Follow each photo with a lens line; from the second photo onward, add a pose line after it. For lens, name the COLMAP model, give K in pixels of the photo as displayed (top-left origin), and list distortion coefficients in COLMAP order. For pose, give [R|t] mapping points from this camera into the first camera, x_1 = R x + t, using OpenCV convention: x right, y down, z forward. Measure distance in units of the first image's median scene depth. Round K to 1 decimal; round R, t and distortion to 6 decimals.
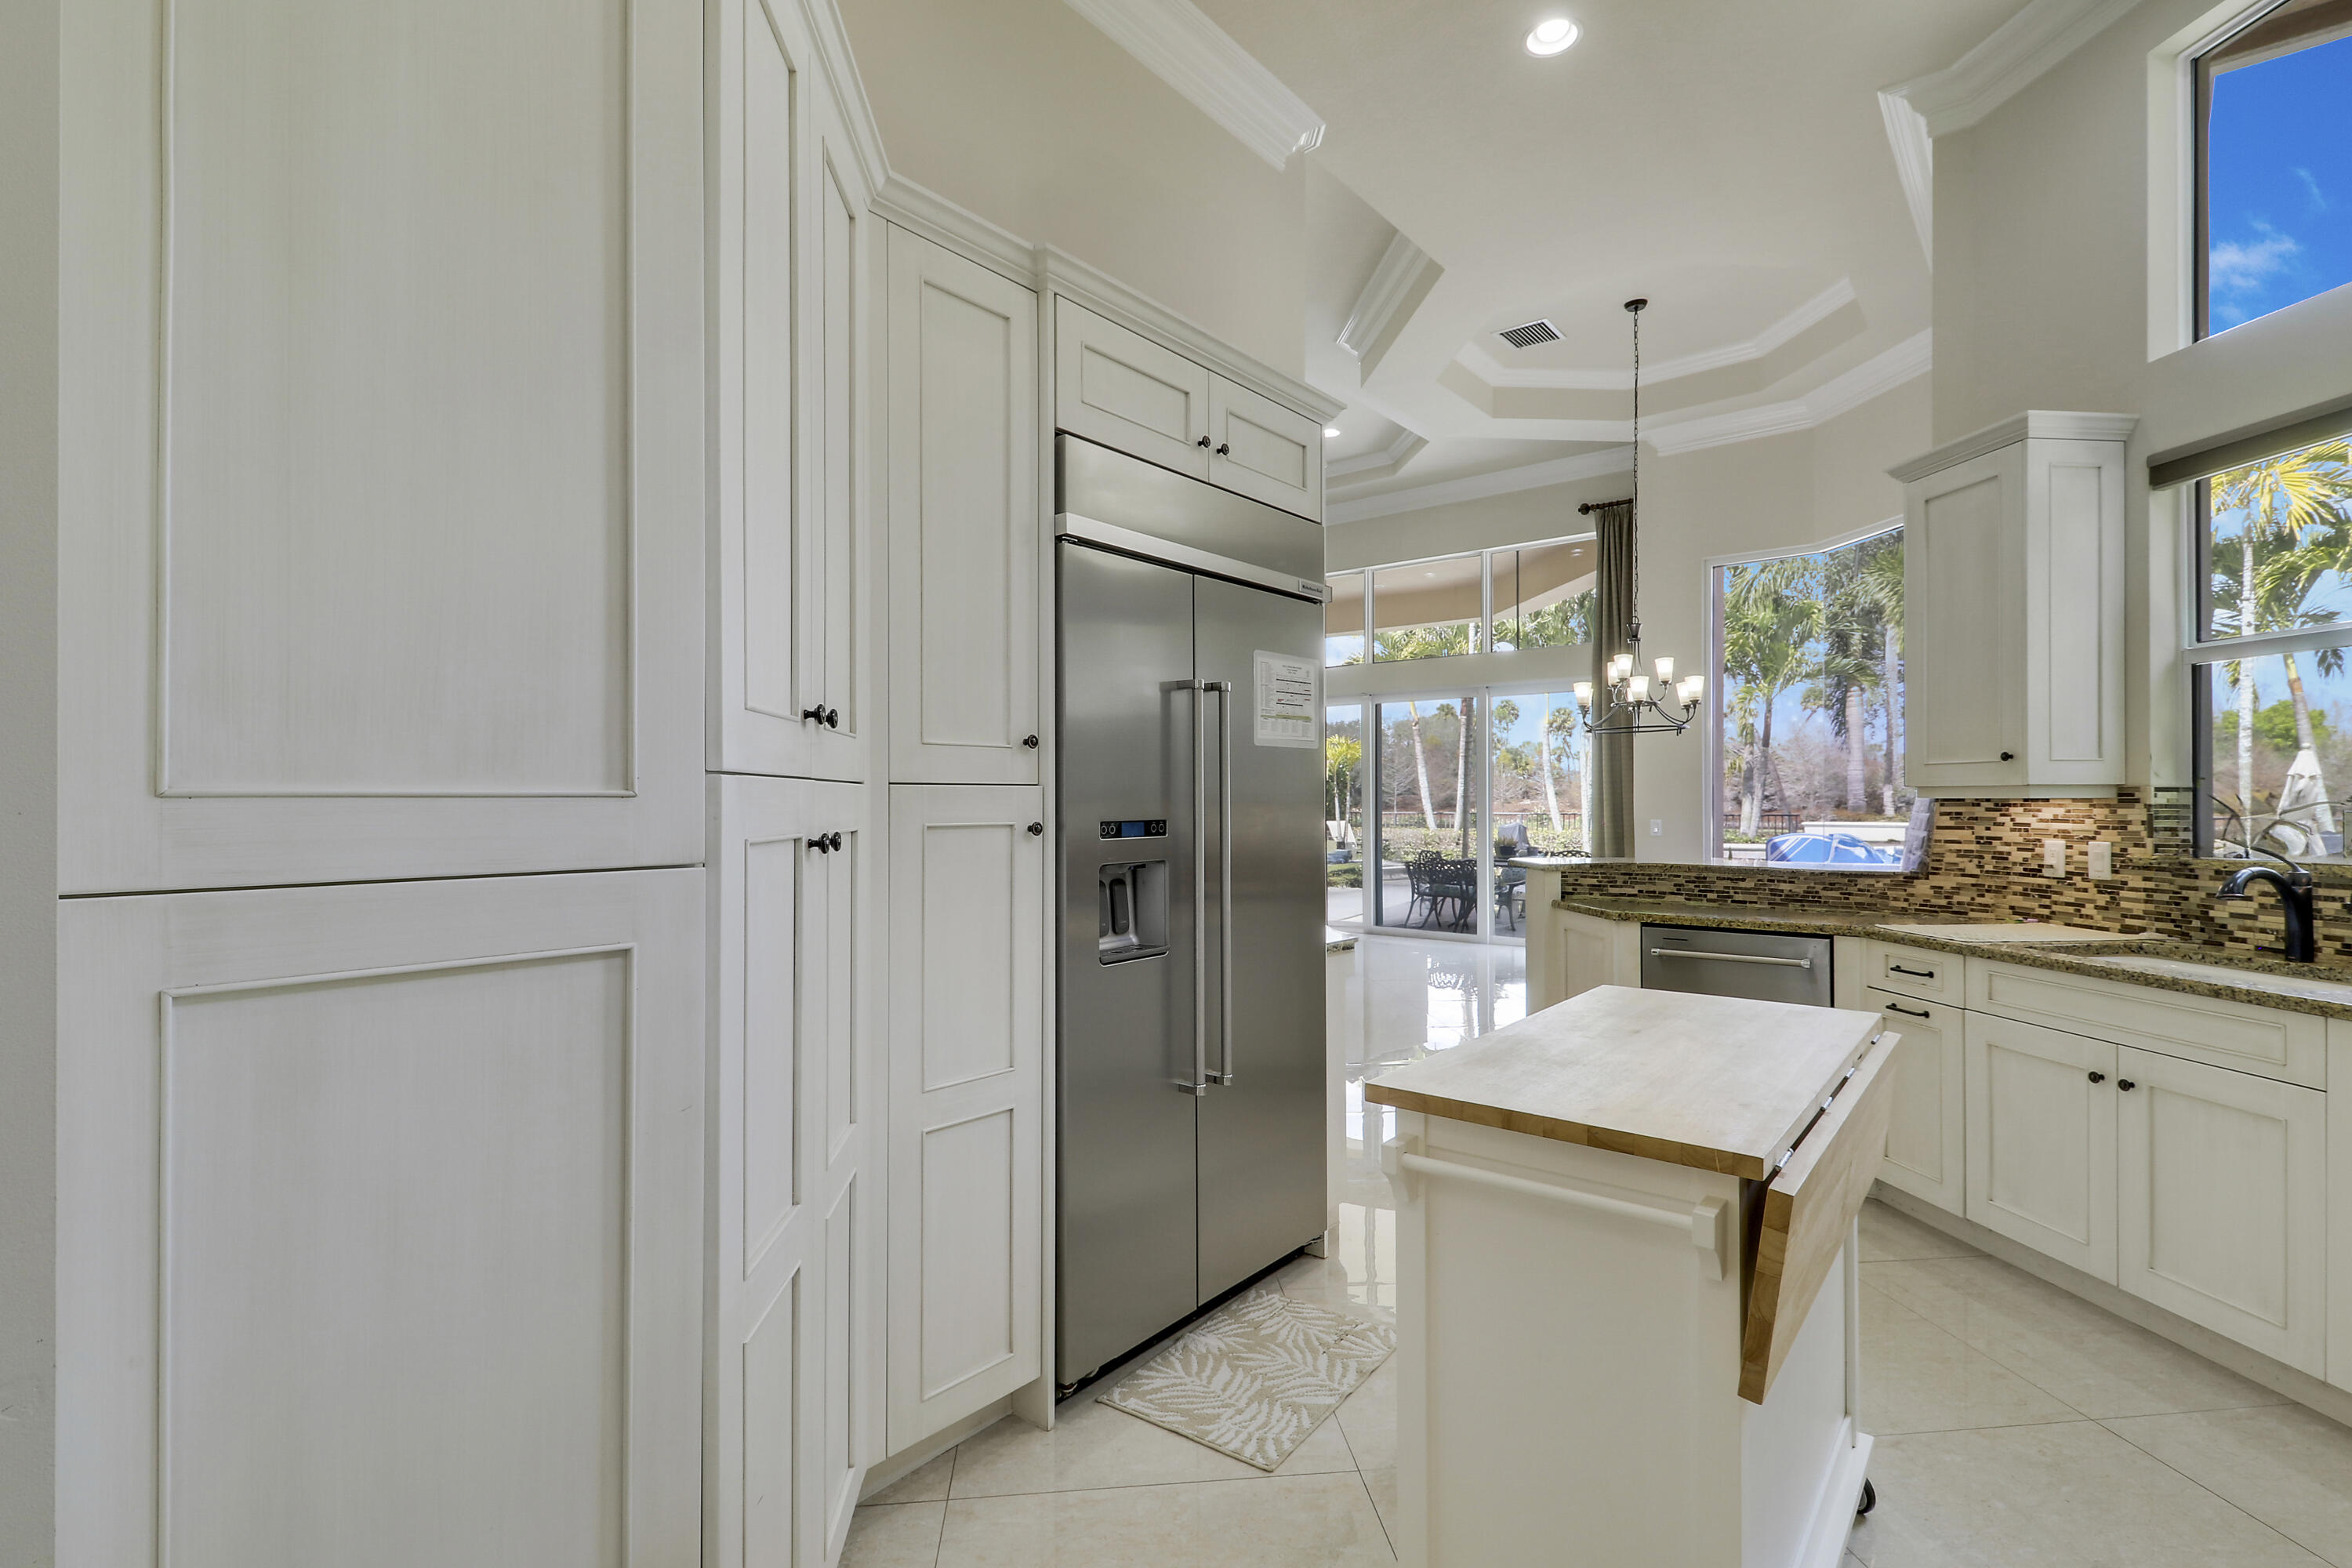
lens RADIAL K [[1065.9, 0, 1160.3], [0, 1065.9, 786.6], [0, 0, 1]] dist [-0.002160, -0.000119]
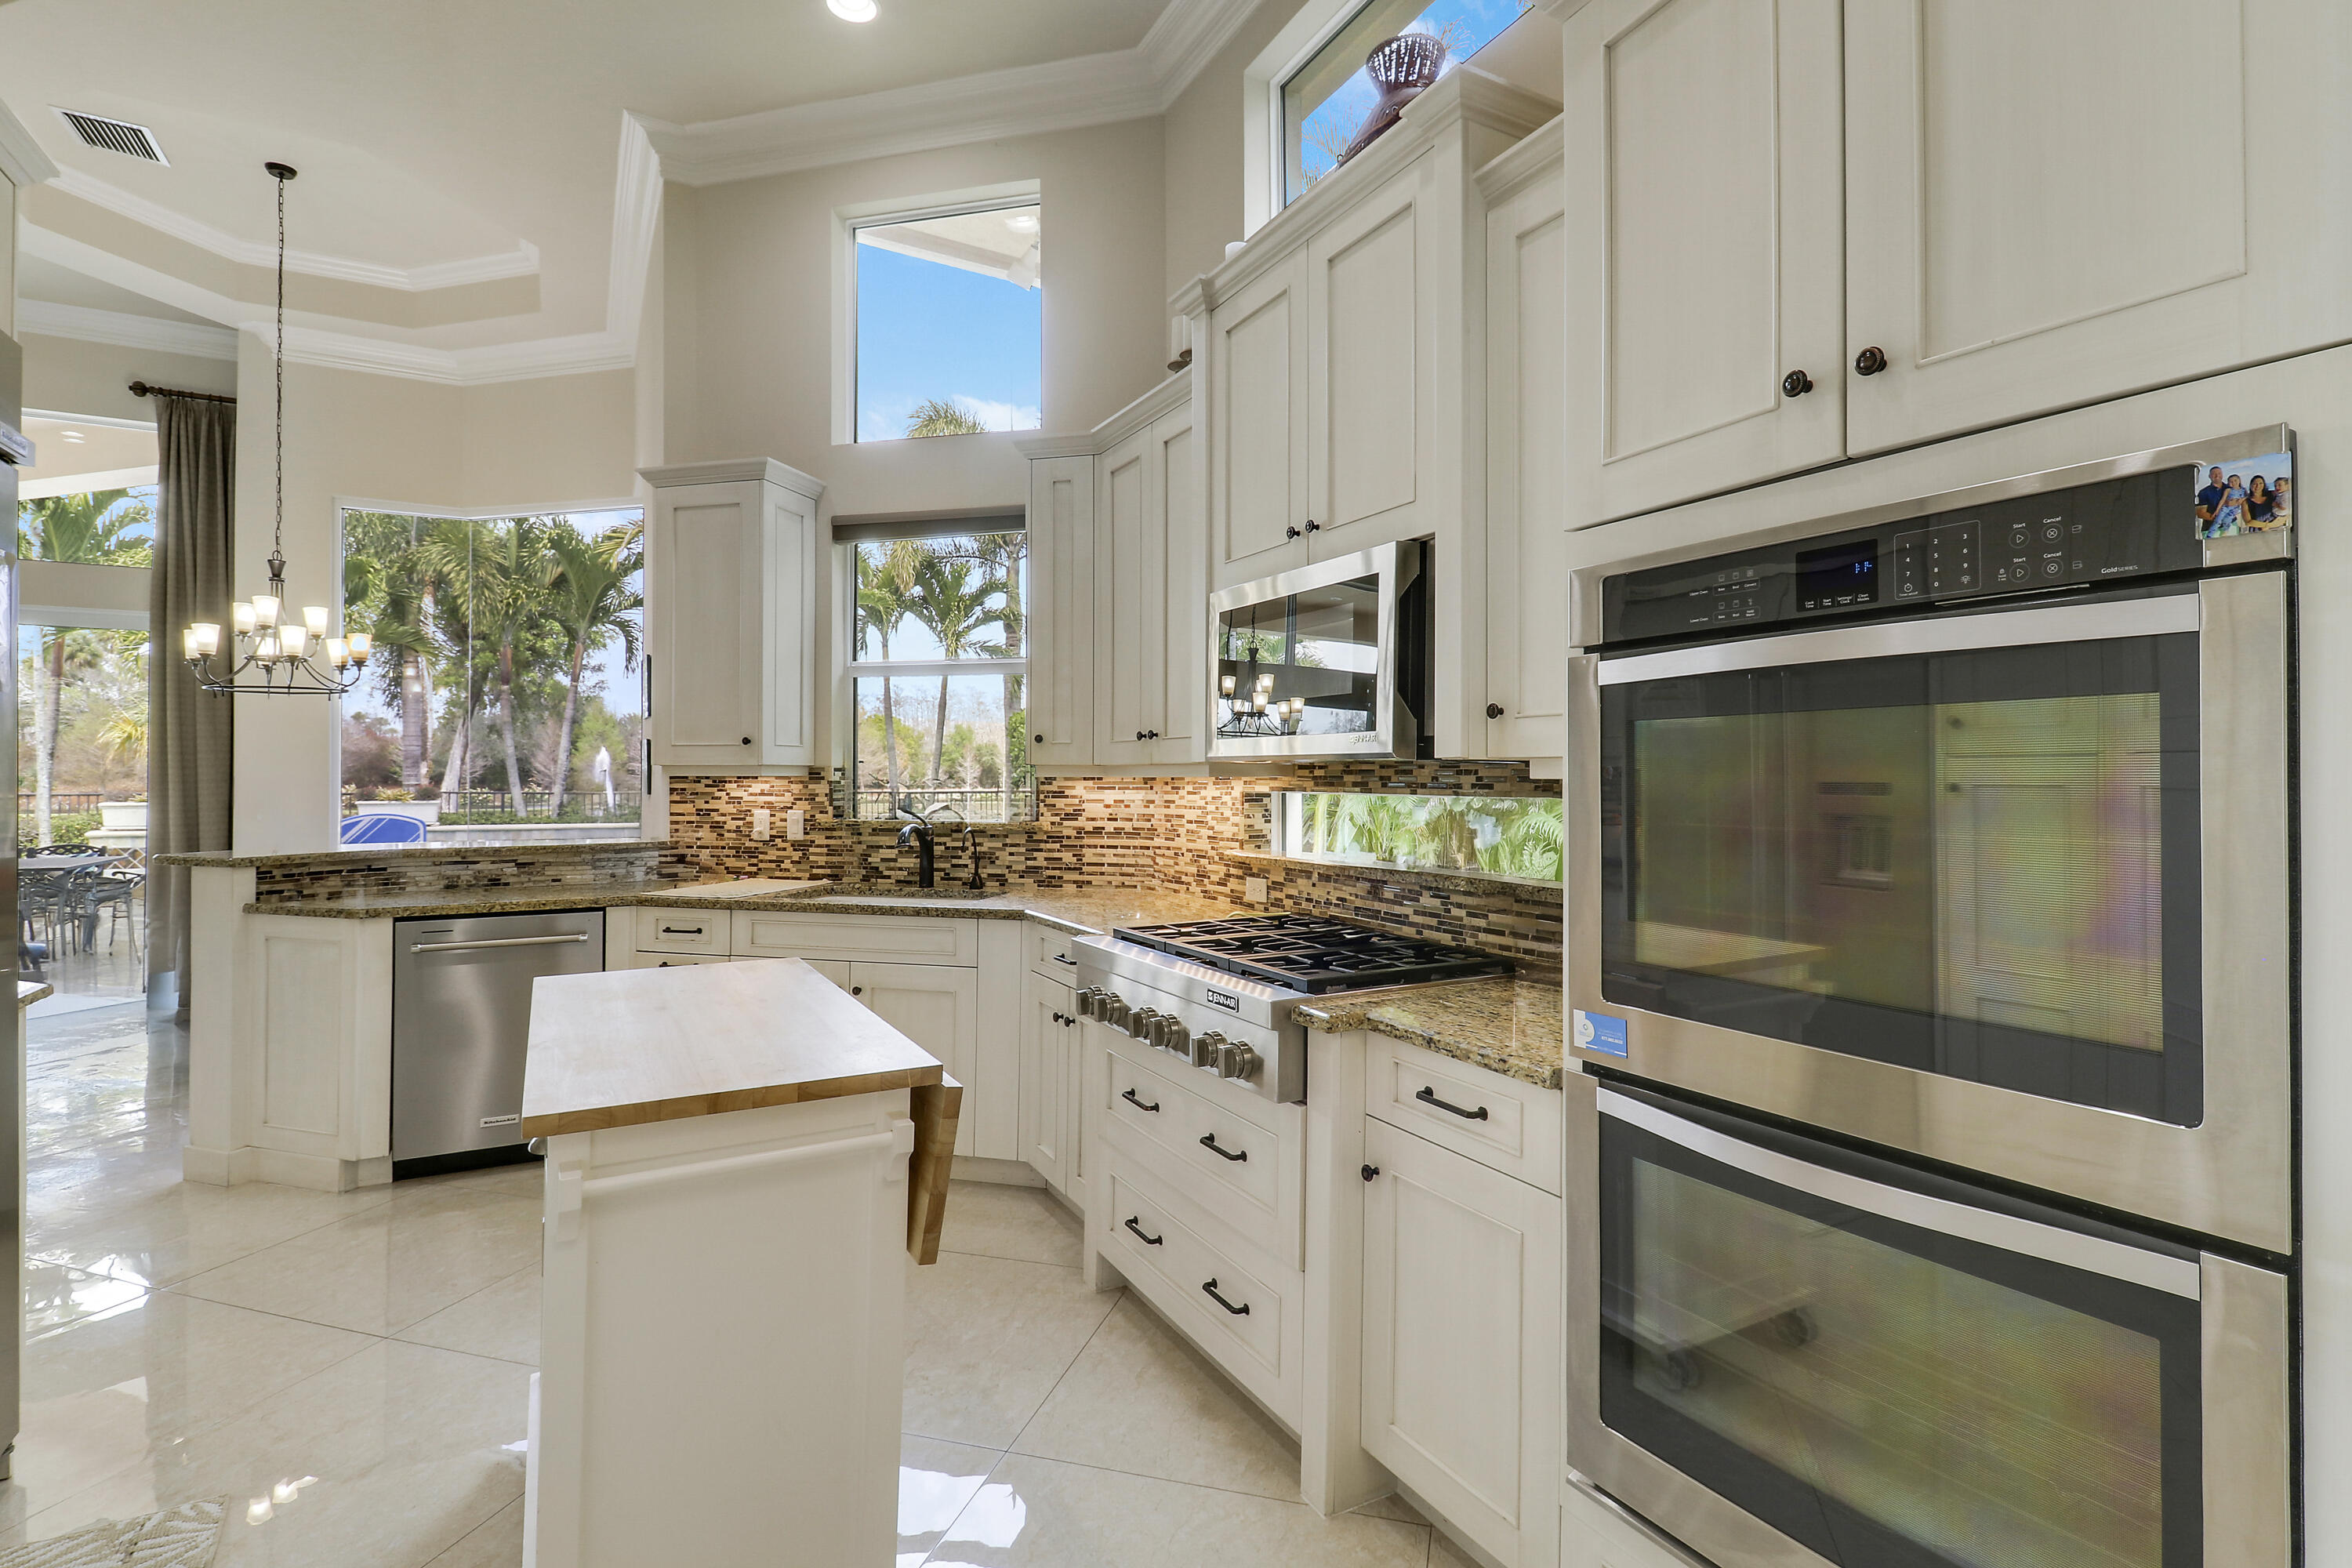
lens RADIAL K [[1115.3, 0, 1177.1], [0, 1115.3, 773.6], [0, 0, 1]] dist [-0.005499, -0.006123]
pose [[0.355464, 0.006275, 0.934669, -0.207983], [-0.015302, 0.999883, -0.000893, 0.002211], [-0.934565, -0.013985, 0.355518, 0.105322]]
